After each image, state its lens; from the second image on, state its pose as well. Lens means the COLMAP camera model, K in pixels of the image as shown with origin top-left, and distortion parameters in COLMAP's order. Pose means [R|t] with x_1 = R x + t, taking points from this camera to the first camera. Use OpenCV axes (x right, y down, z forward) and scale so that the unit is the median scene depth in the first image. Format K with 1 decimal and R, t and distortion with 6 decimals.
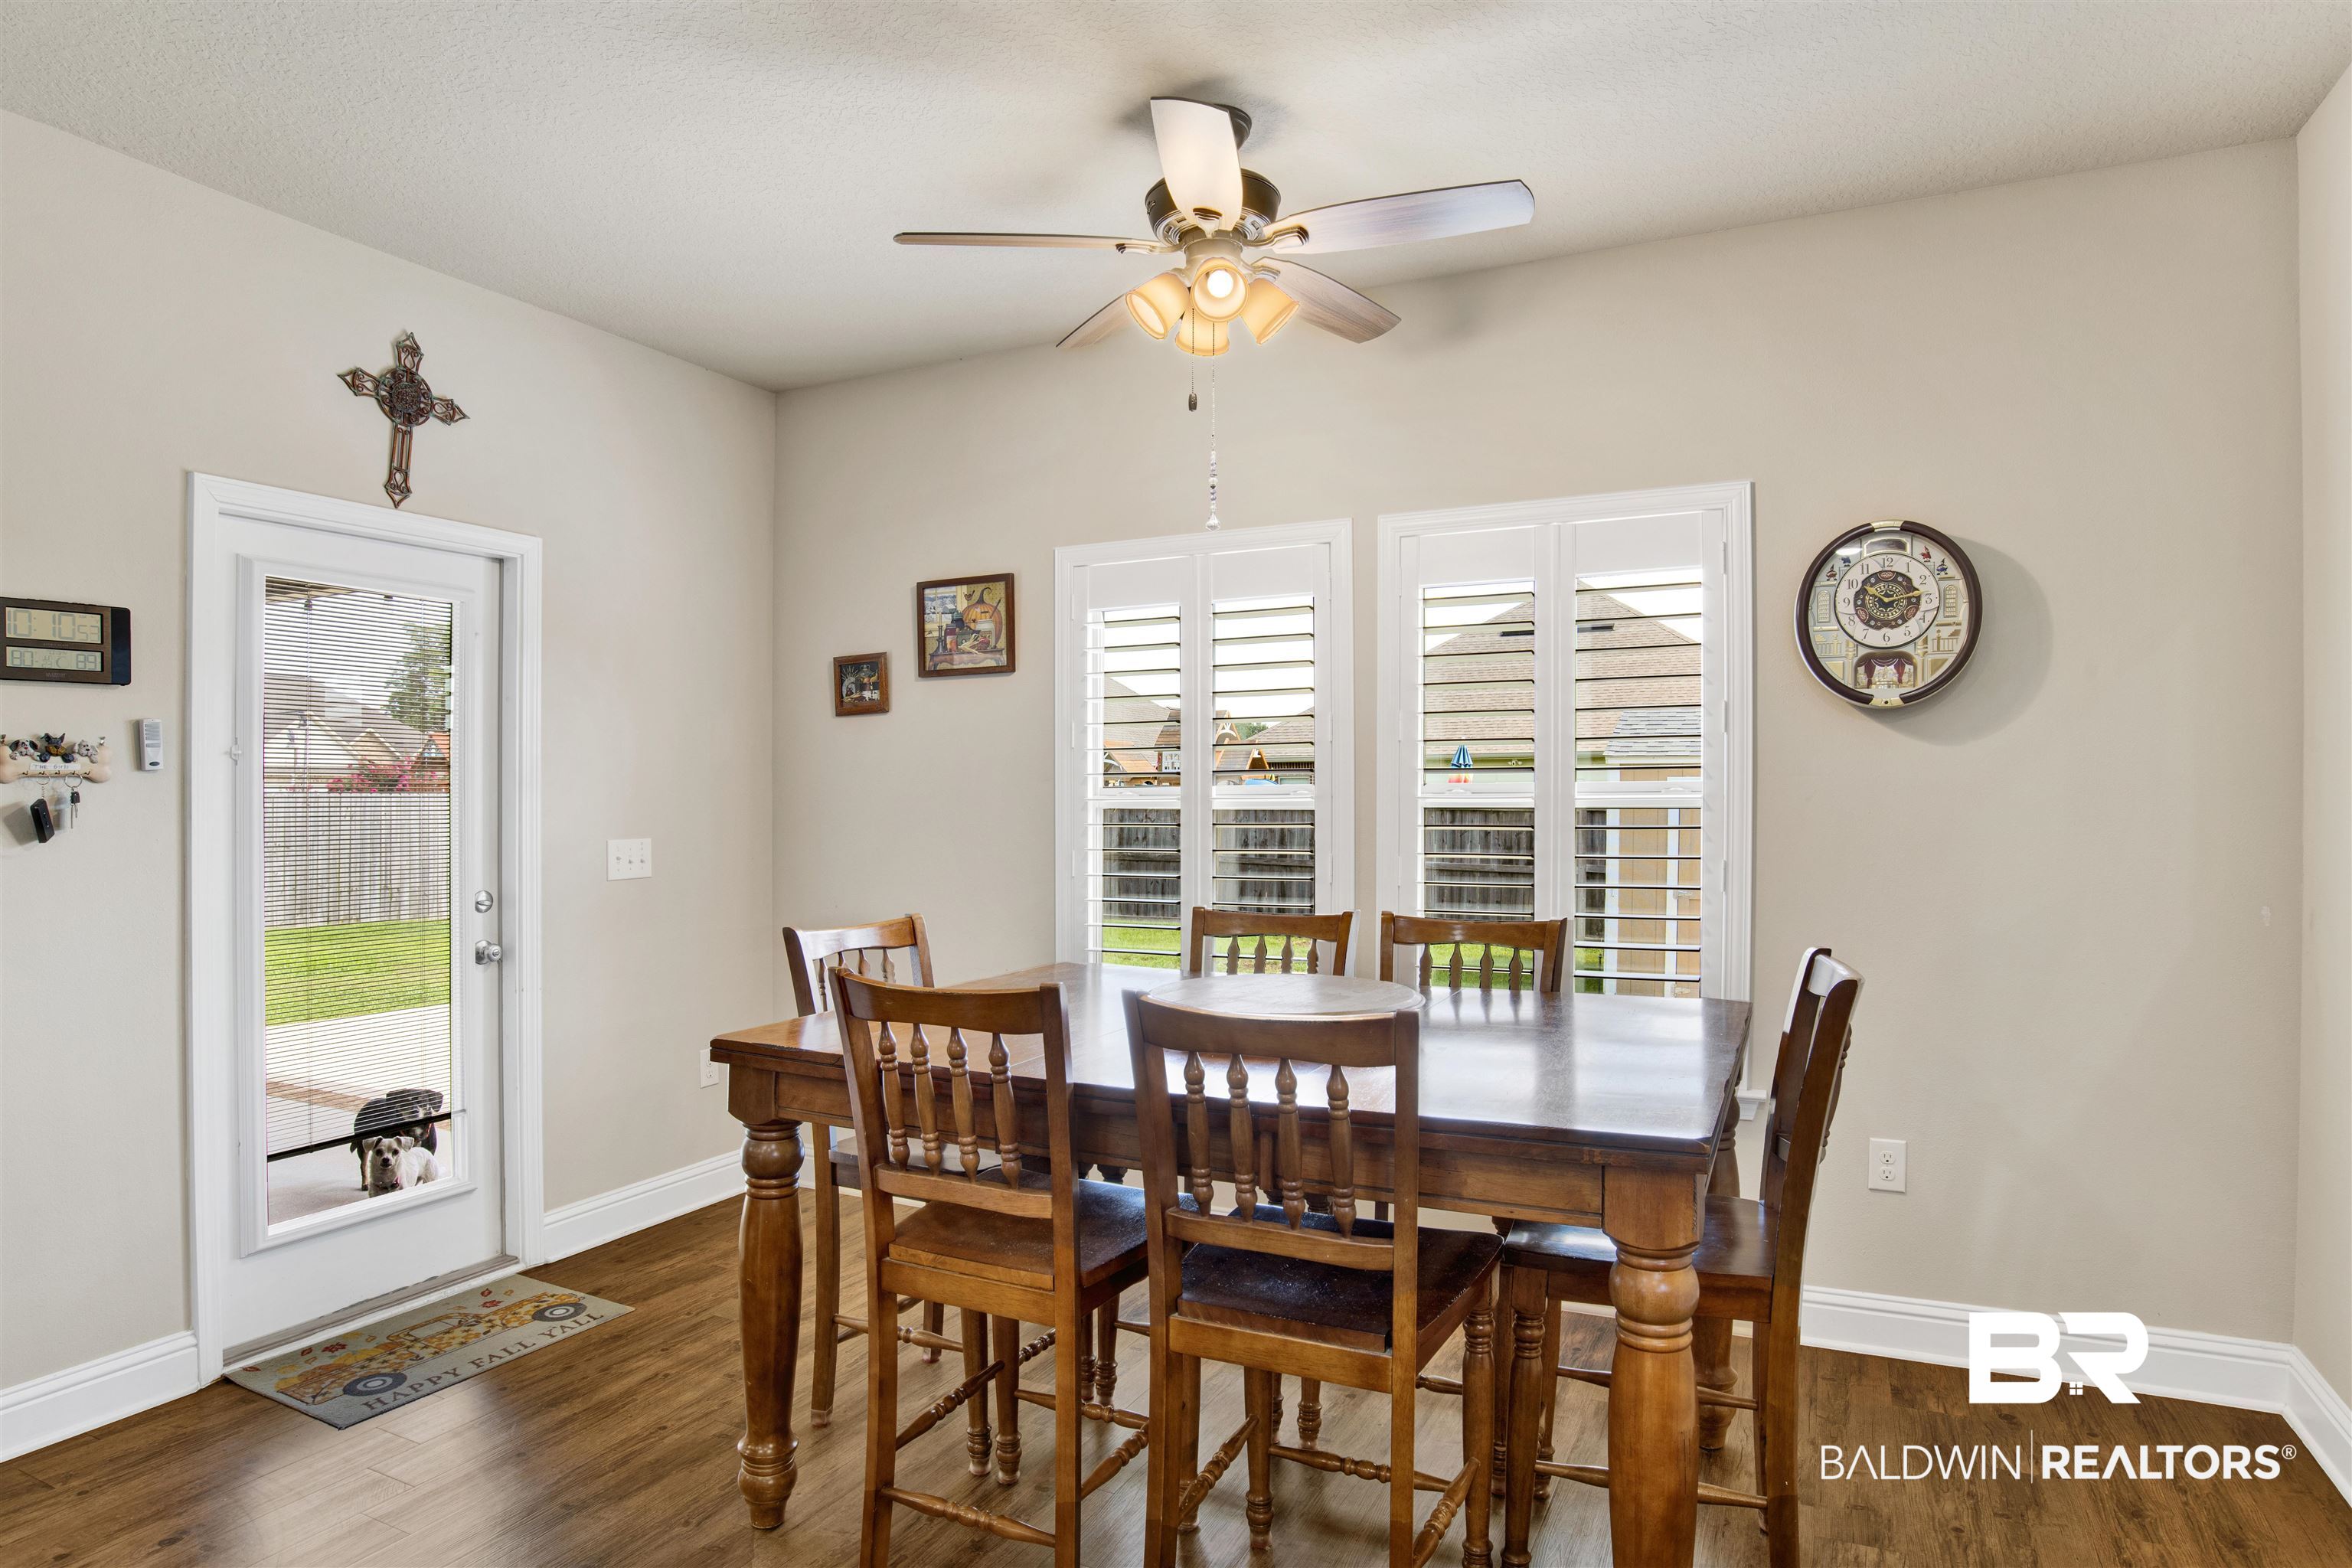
lens RADIAL K [[1450.5, 0, 1174.3], [0, 1450.5, 796.0], [0, 0, 1]] dist [-0.070372, -0.000509]
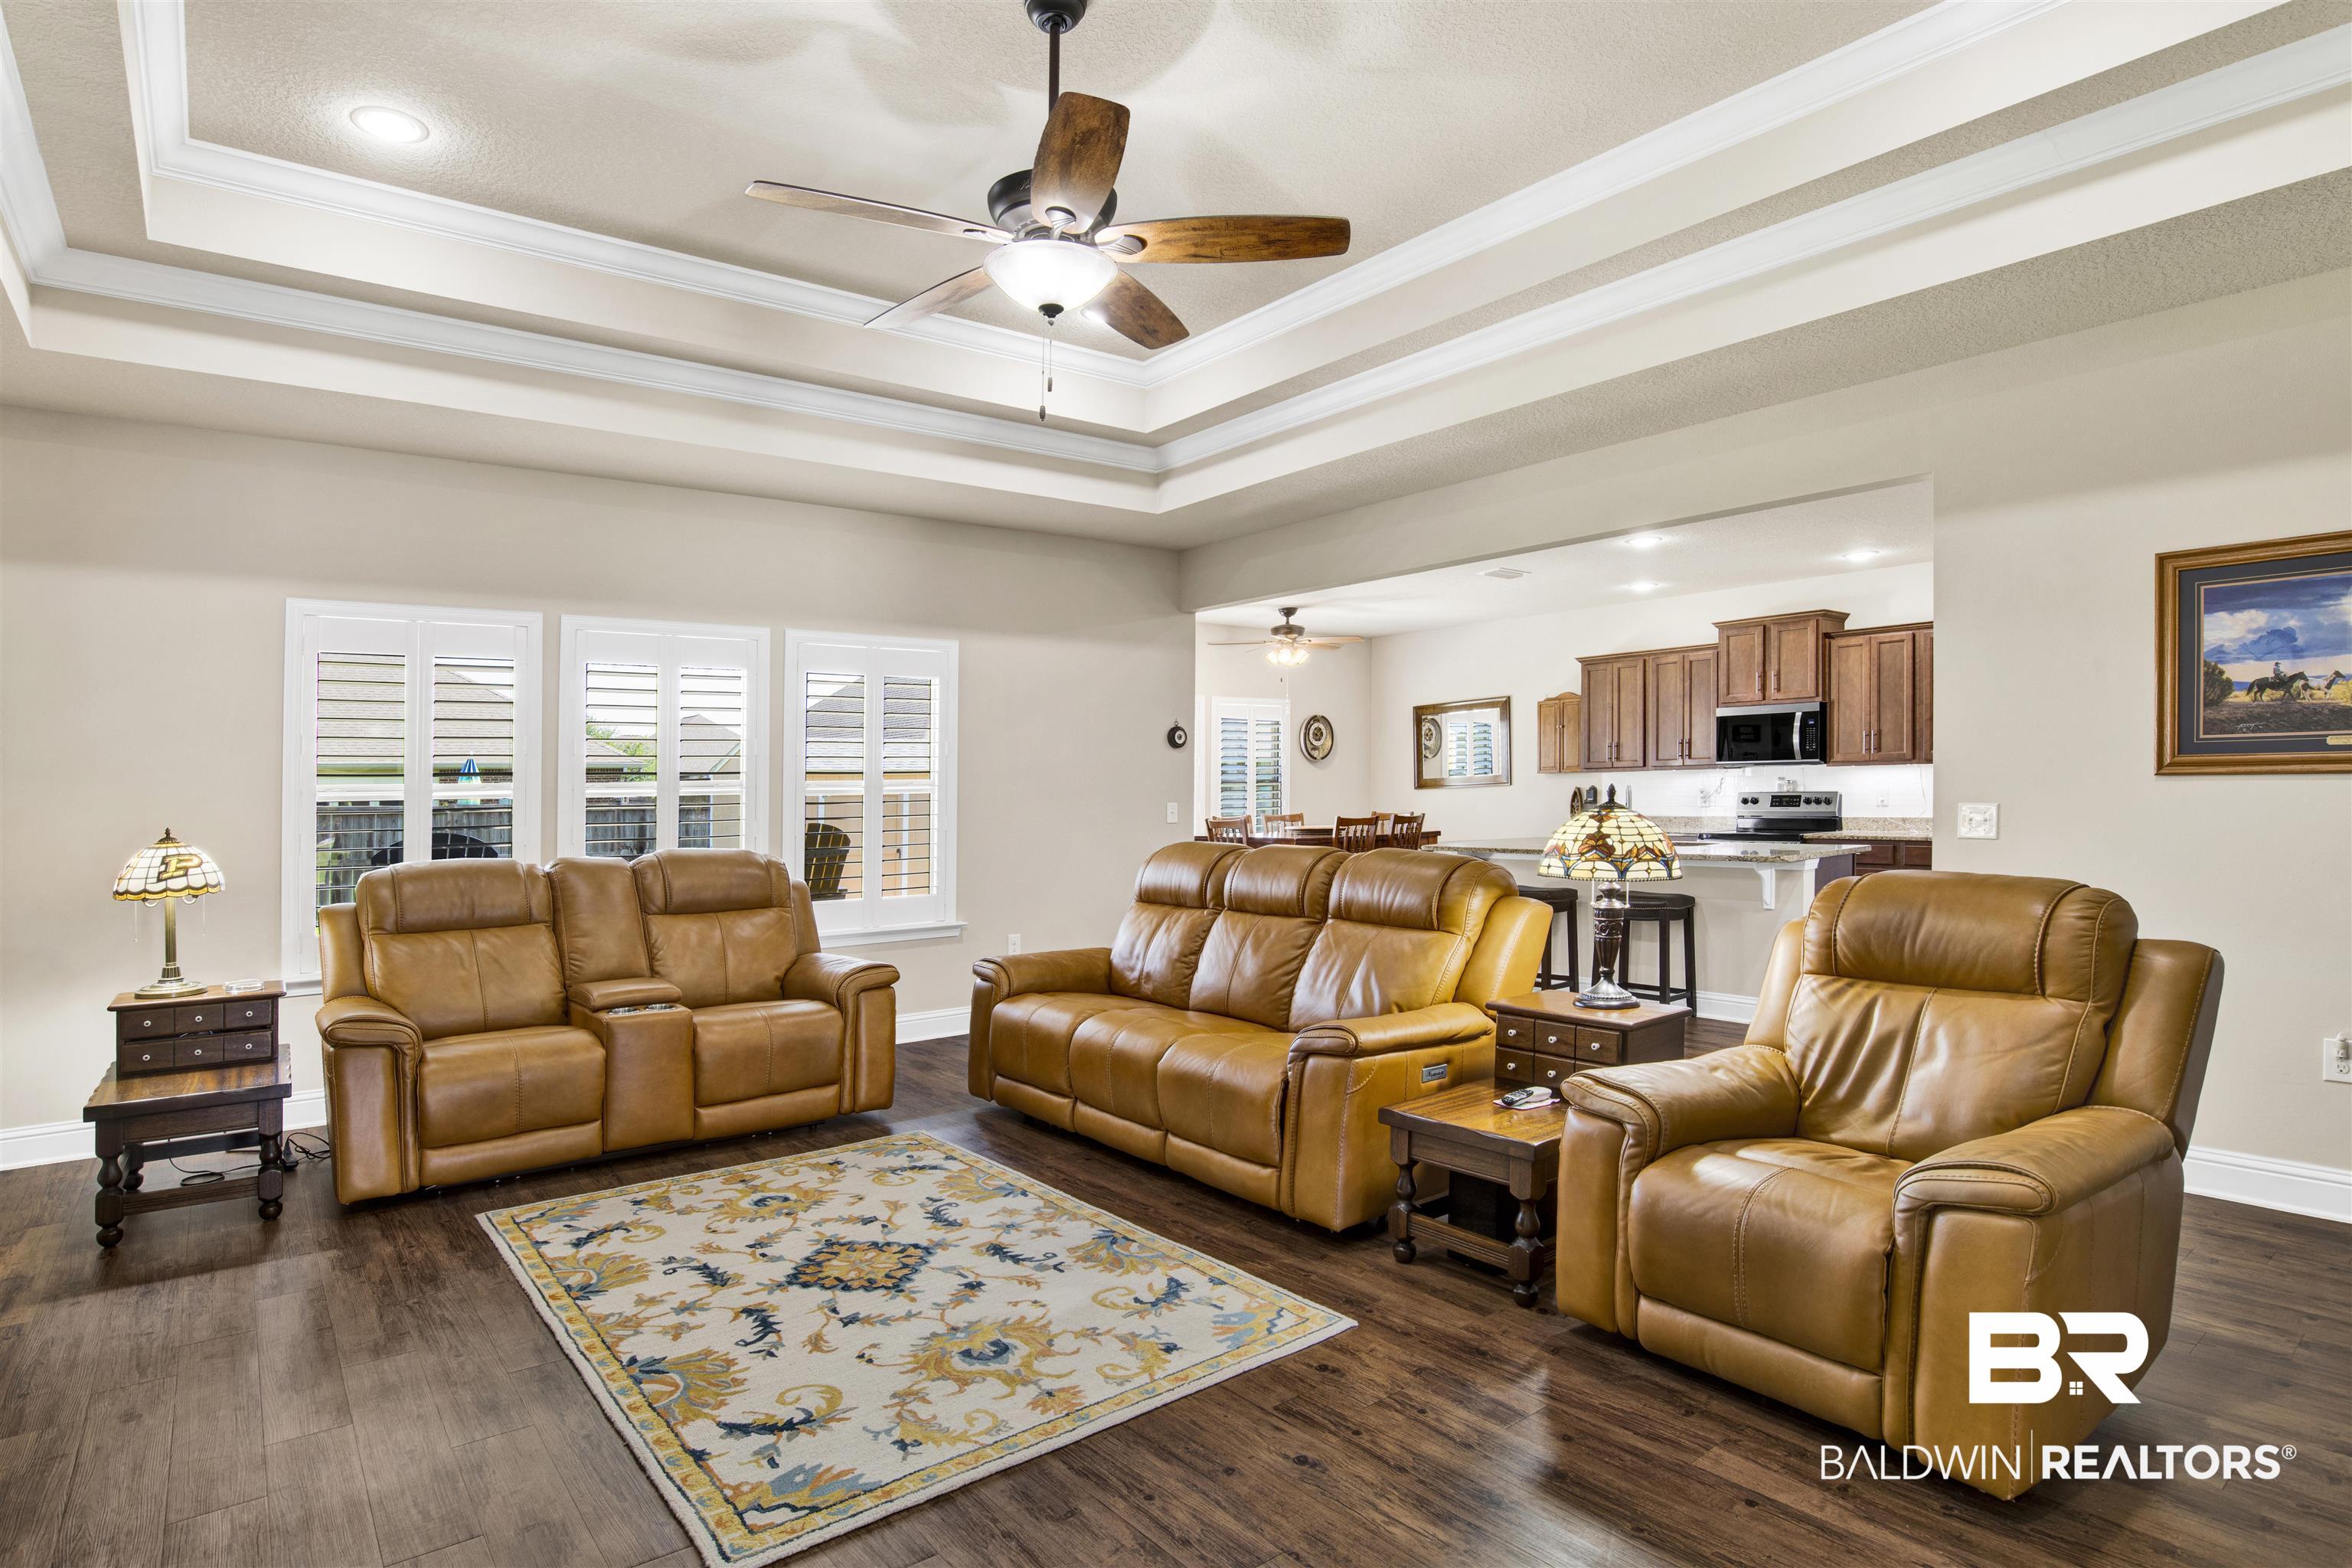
lens RADIAL K [[1240.0, 0, 1205.4], [0, 1240.0, 795.4], [0, 0, 1]] dist [-0.056037, 0.015293]
pose [[0.370209, -0.007913, 0.928915, -2.740487], [0.014649, 0.999889, 0.002680, 0.025532], [-0.928833, 0.012615, 0.370284, -0.031220]]
